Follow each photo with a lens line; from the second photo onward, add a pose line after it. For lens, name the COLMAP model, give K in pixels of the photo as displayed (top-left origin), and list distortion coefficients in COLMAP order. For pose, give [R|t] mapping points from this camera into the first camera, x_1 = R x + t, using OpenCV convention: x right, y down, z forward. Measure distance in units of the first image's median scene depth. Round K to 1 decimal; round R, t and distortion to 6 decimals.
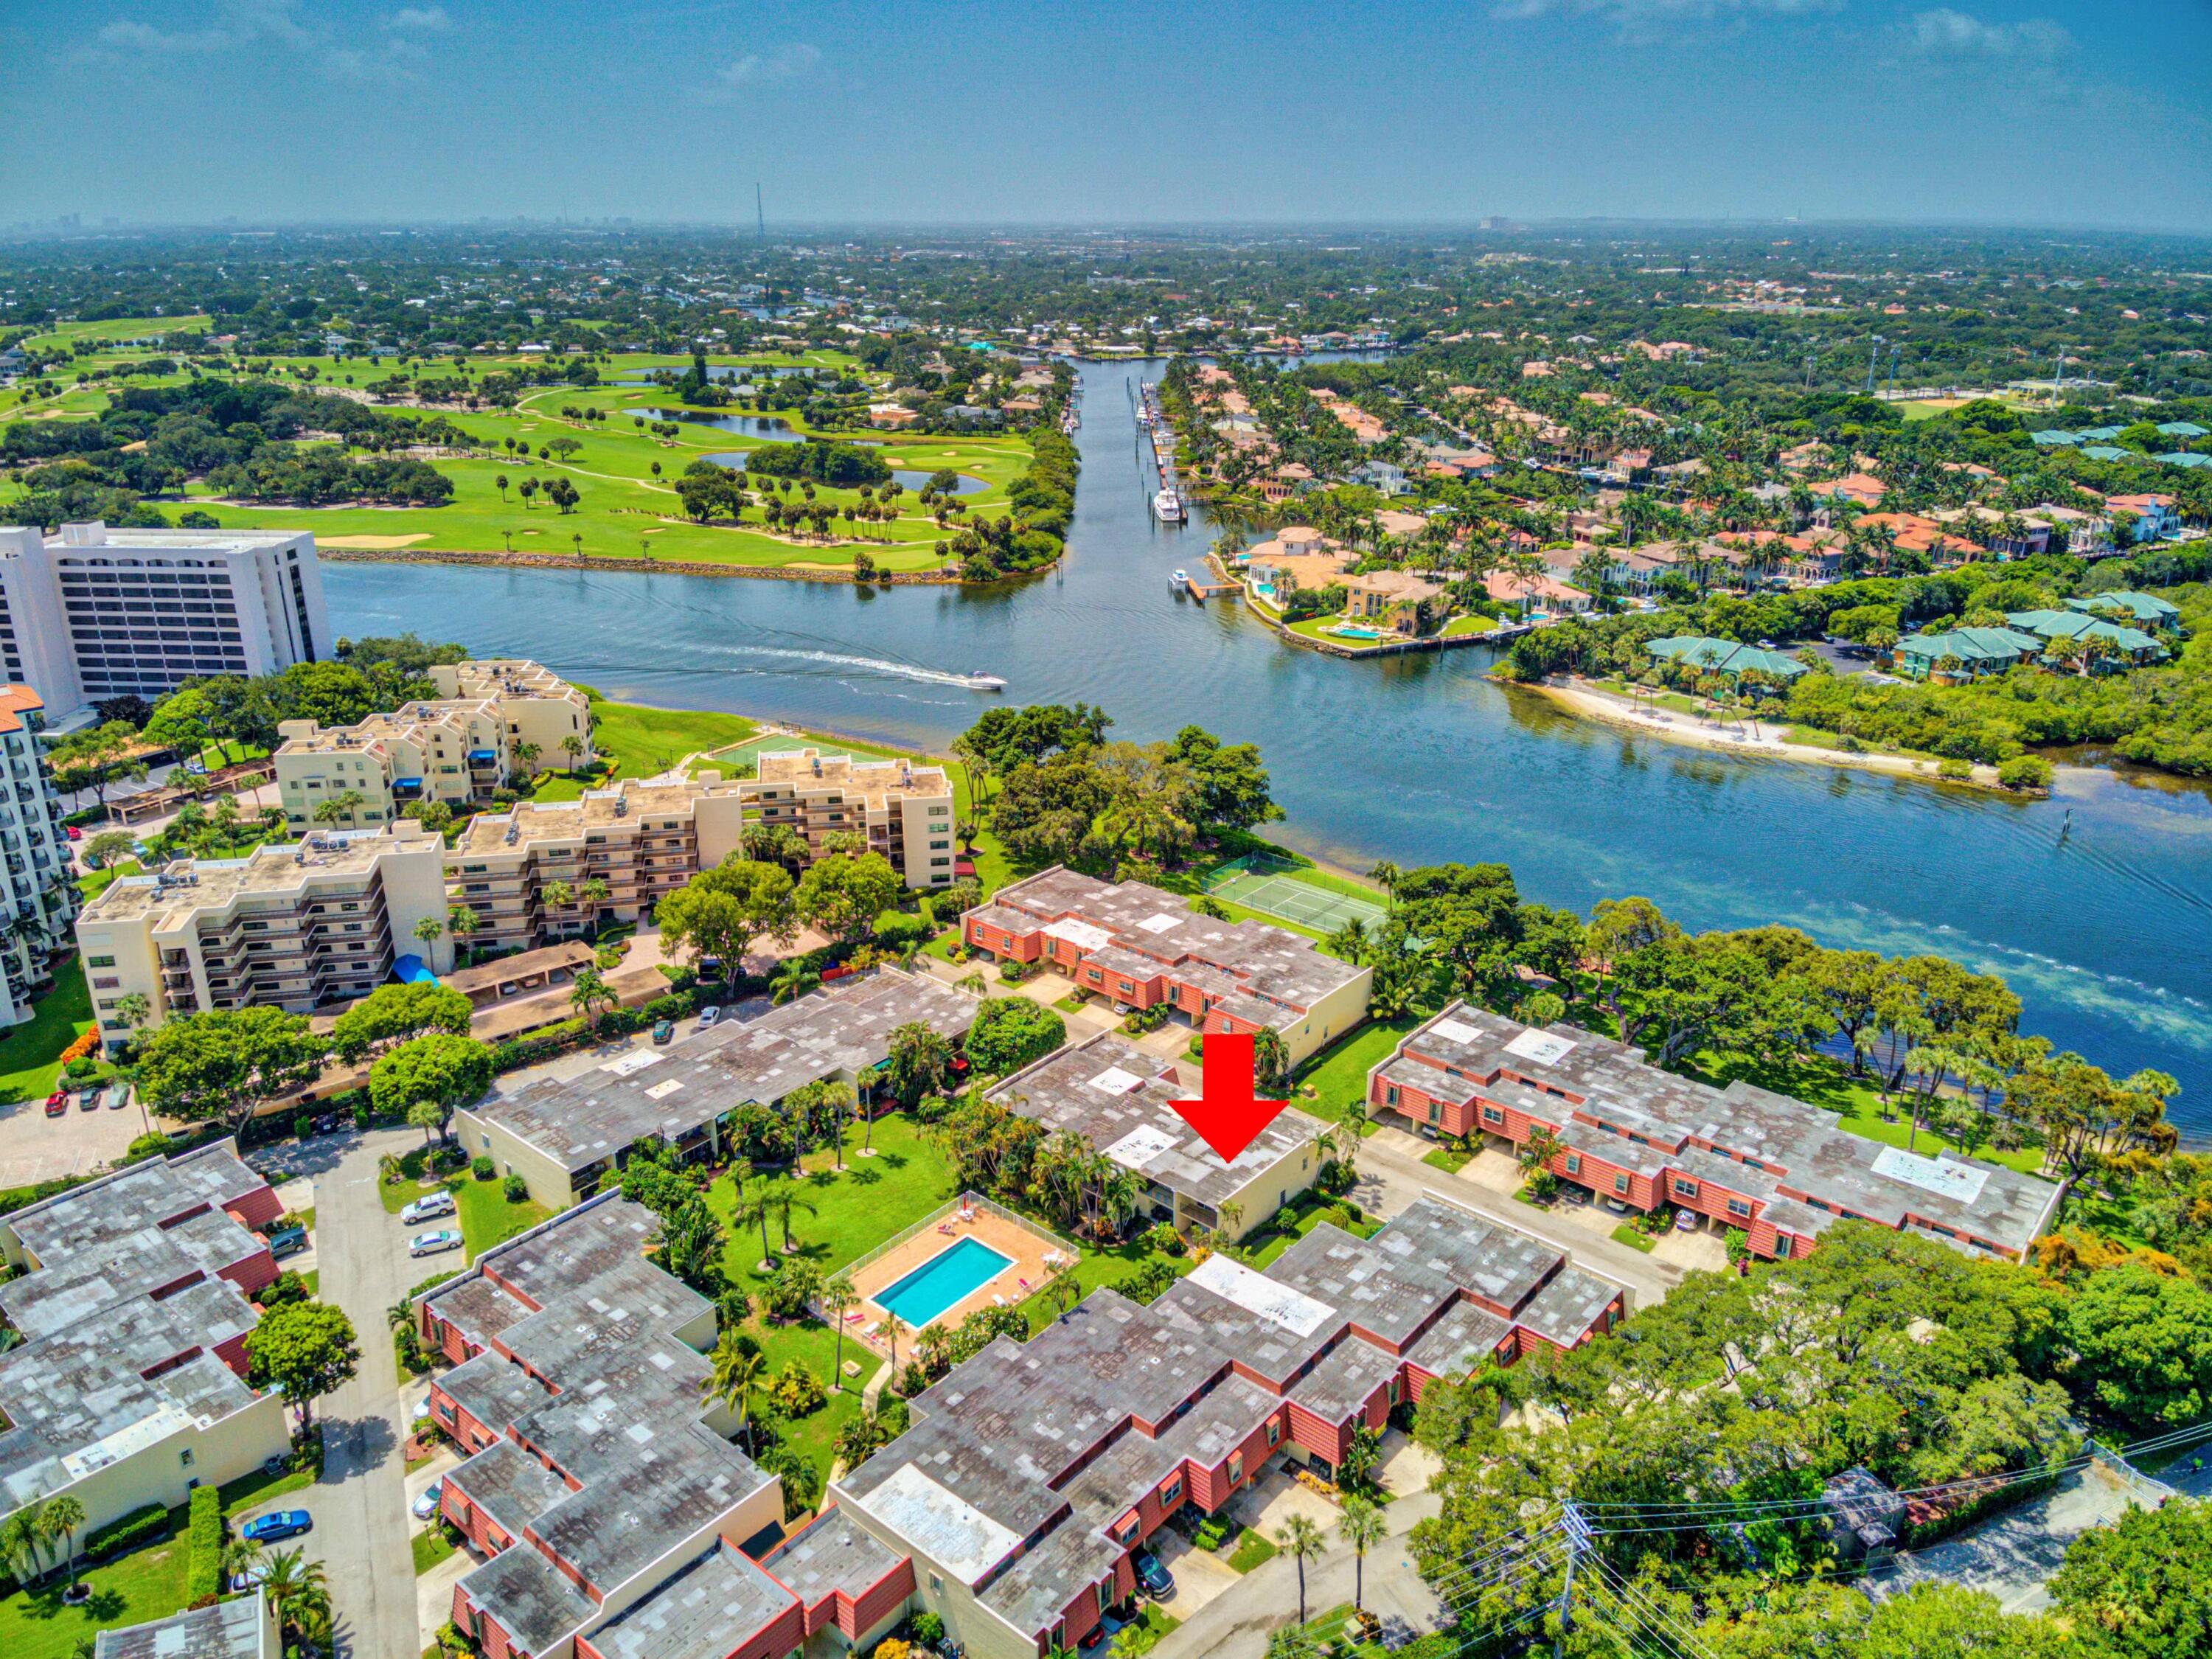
lens RADIAL K [[1613.5, 0, 1094.3], [0, 1613.5, 828.4], [0, 0, 1]] dist [0.152562, -0.240692]
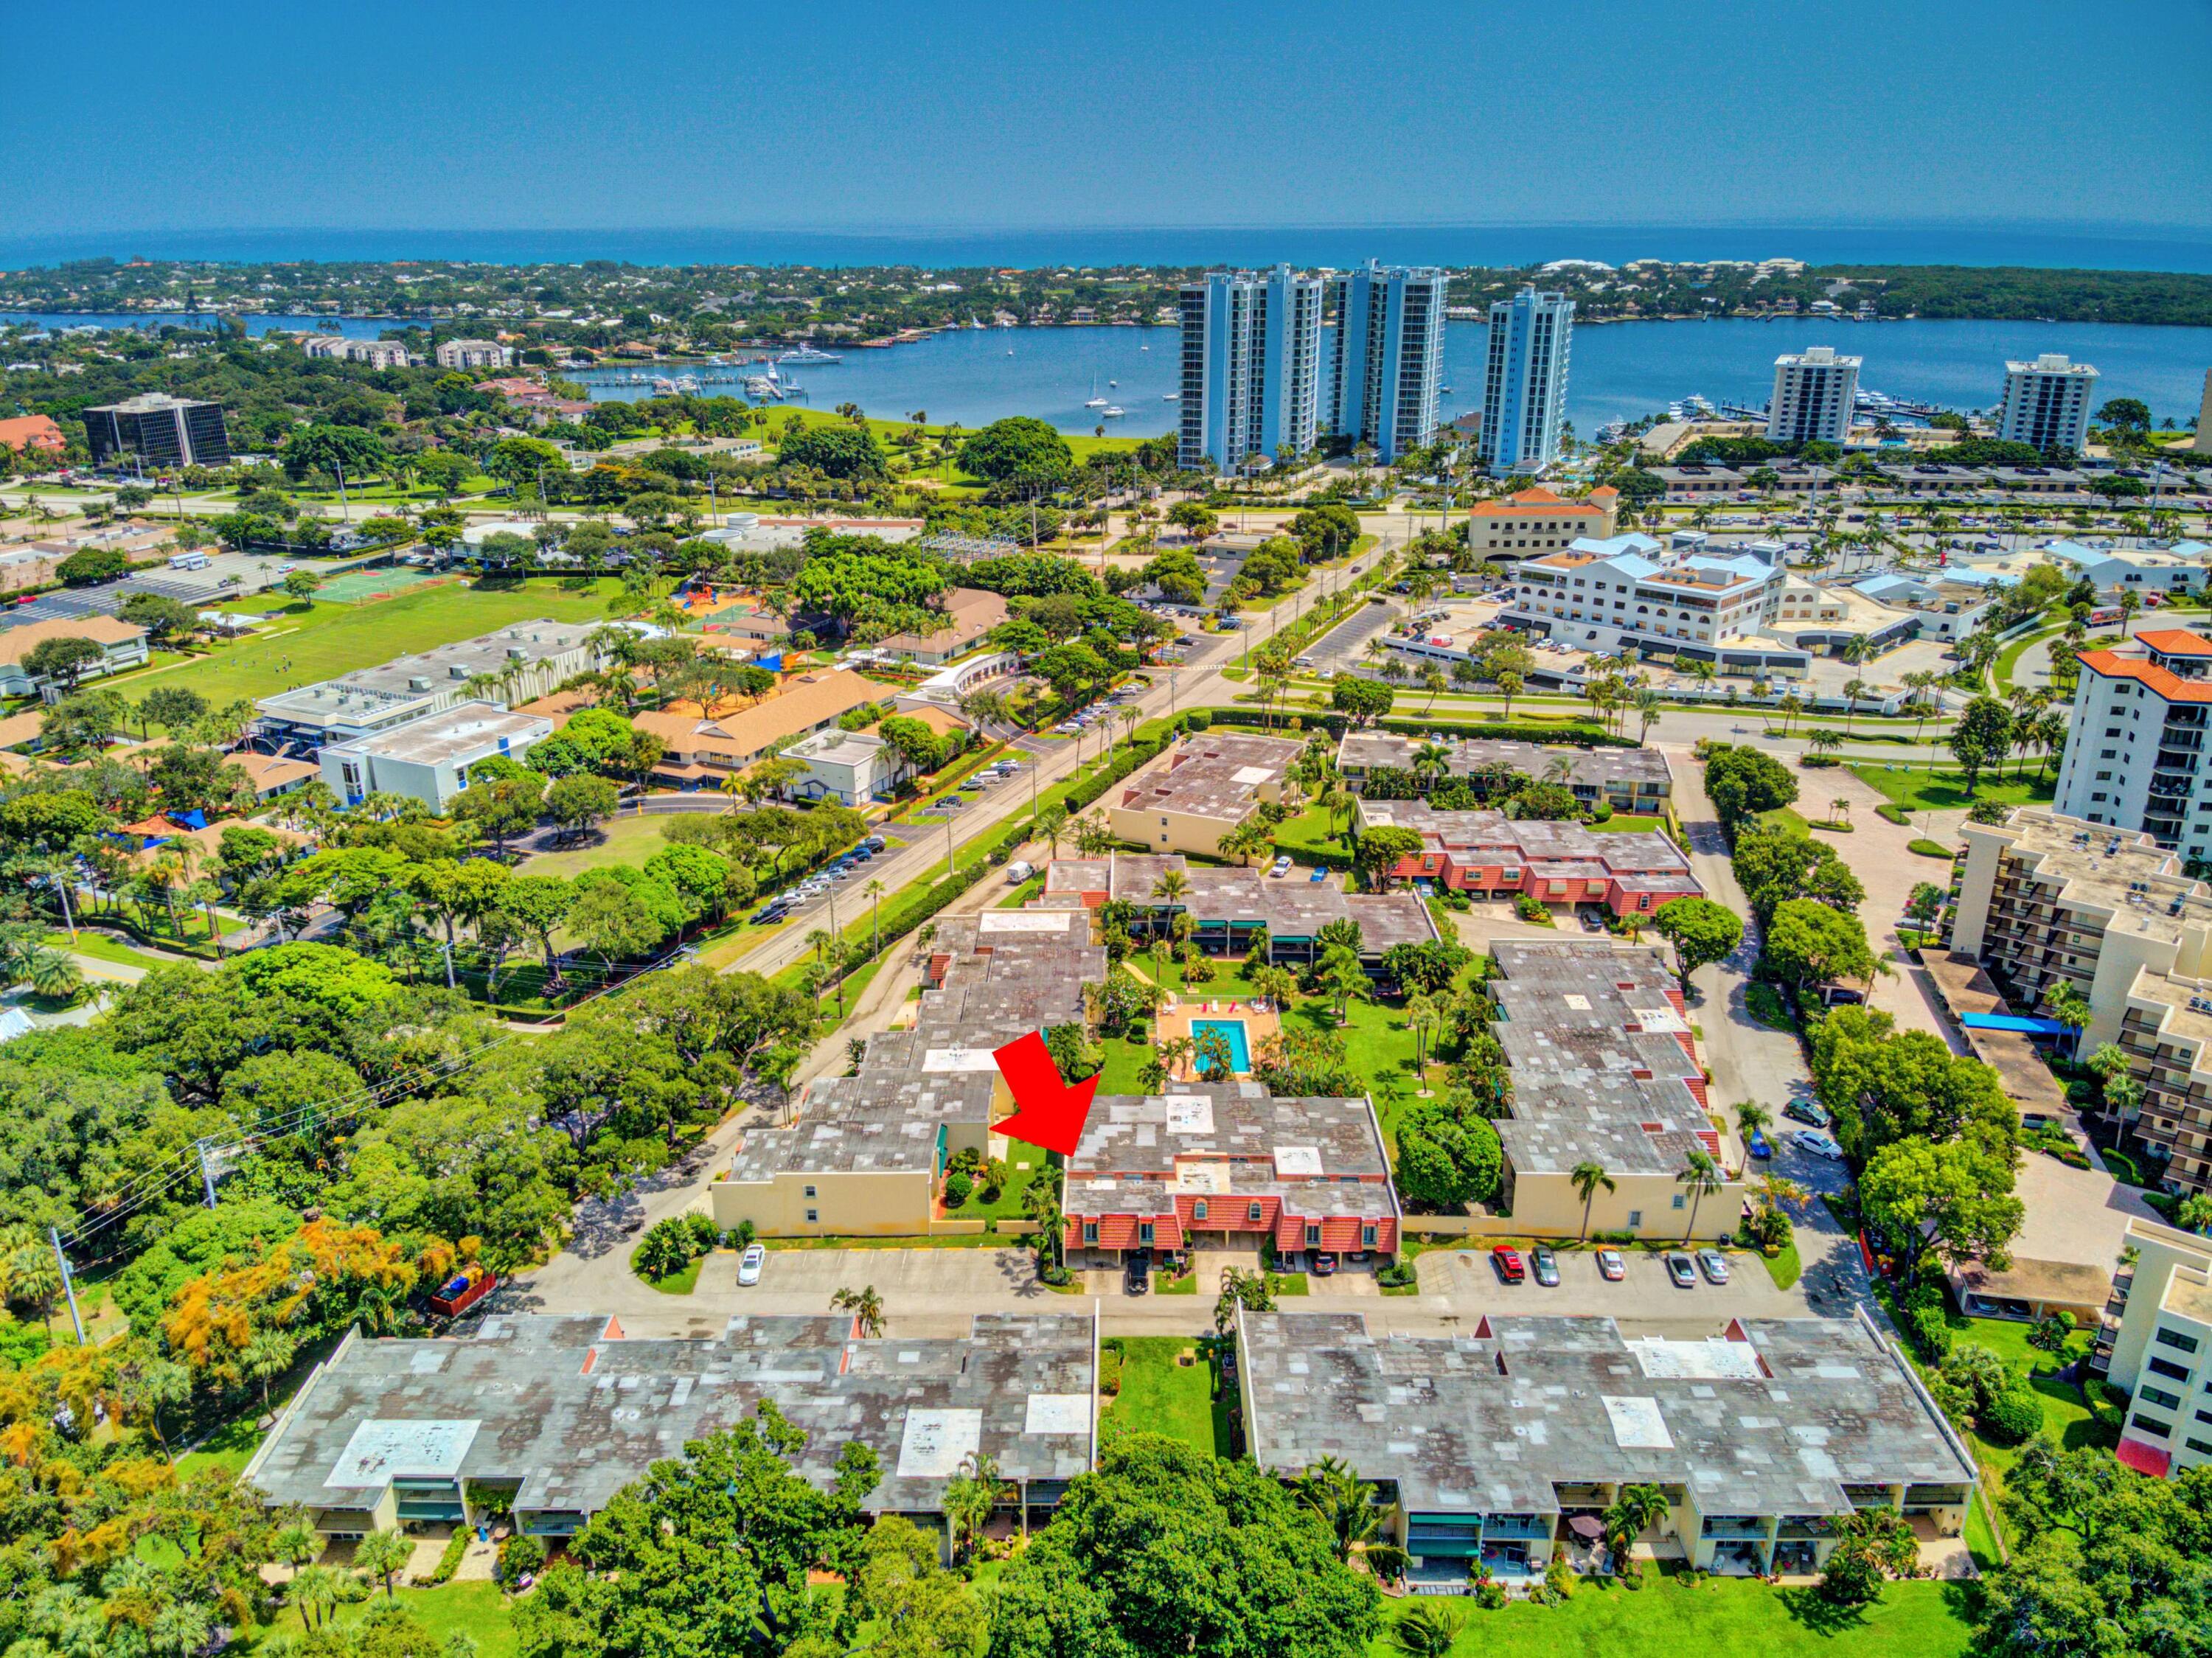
lens RADIAL K [[1572.3, 0, 1098.9], [0, 1572.3, 832.3], [0, 0, 1]] dist [0.165677, -0.277307]
pose [[-0.767278, 0.239456, -0.594933, 0.415857], [-0.218640, 0.774429, 0.593680, -0.346936], [0.602894, 0.585594, -0.541848, 0.937137]]
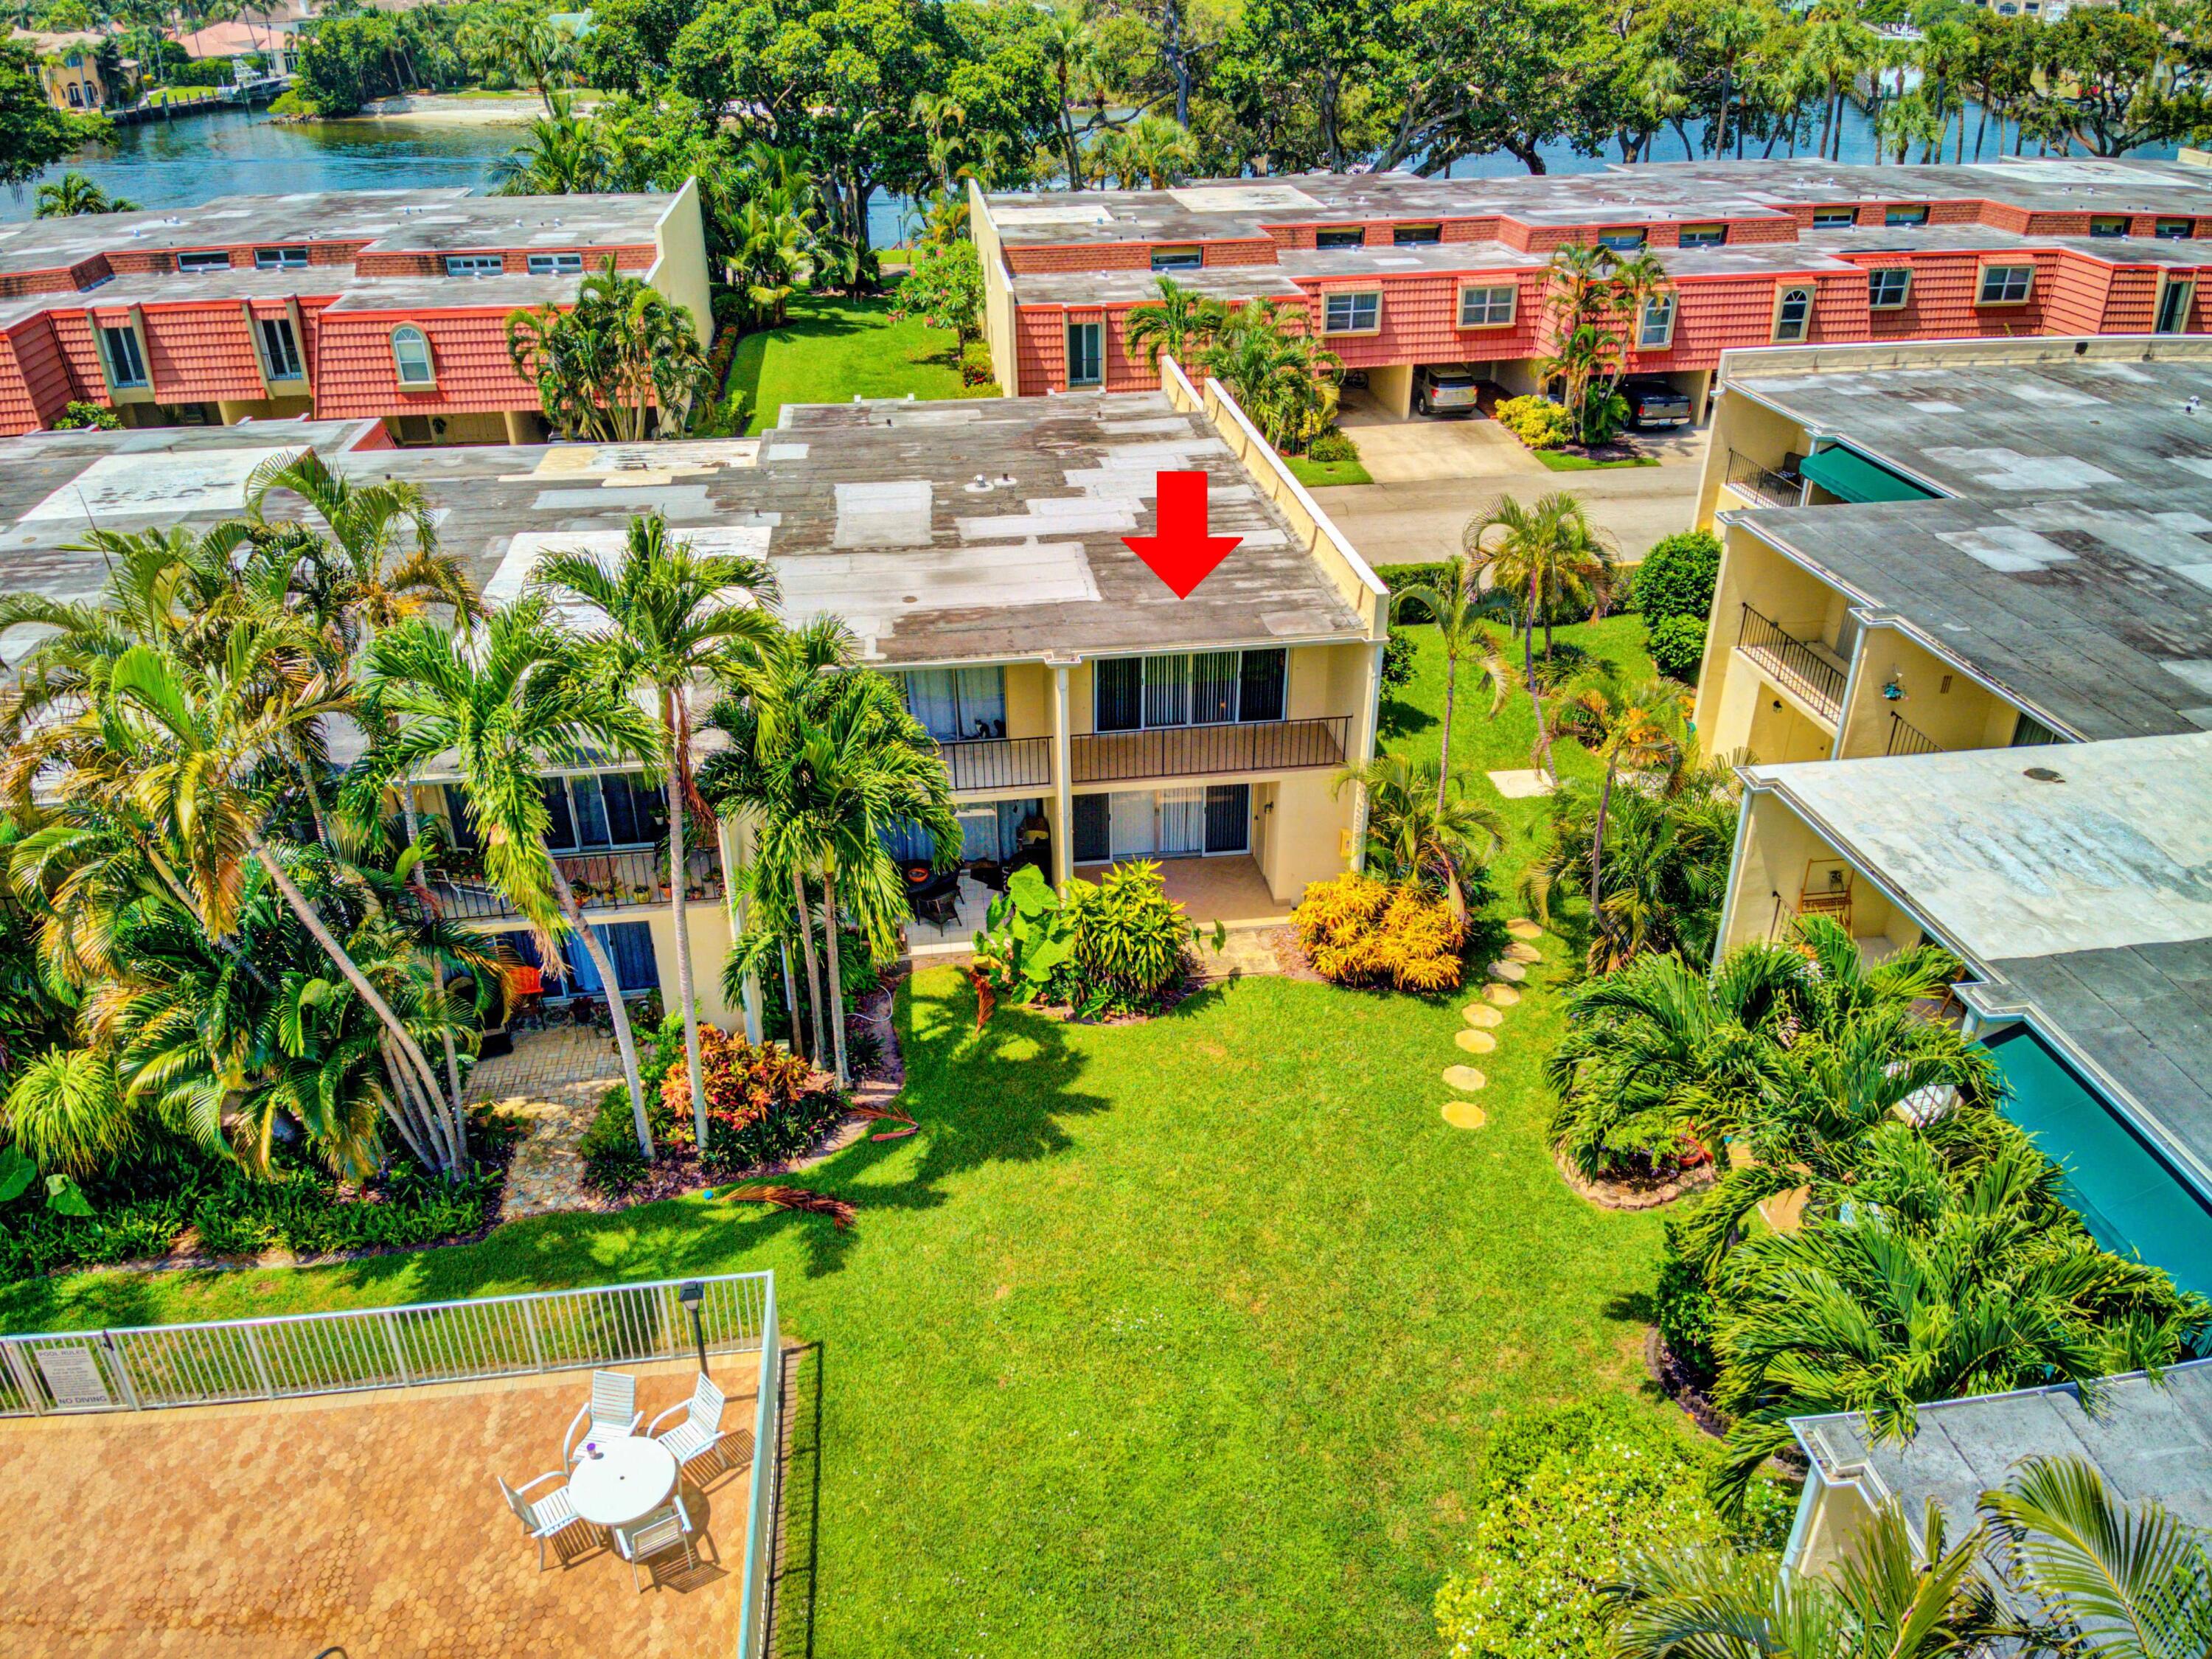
lens RADIAL K [[1574.1, 0, 1106.0], [0, 1574.1, 829.5], [0, 0, 1]] dist [0.139813, -0.214347]
pose [[0.666595, -0.365297, 0.649776, -0.037310], [0.275398, 0.930707, 0.240706, 0.129069], [-0.692681, 0.018493, 0.721007, 0.564815]]
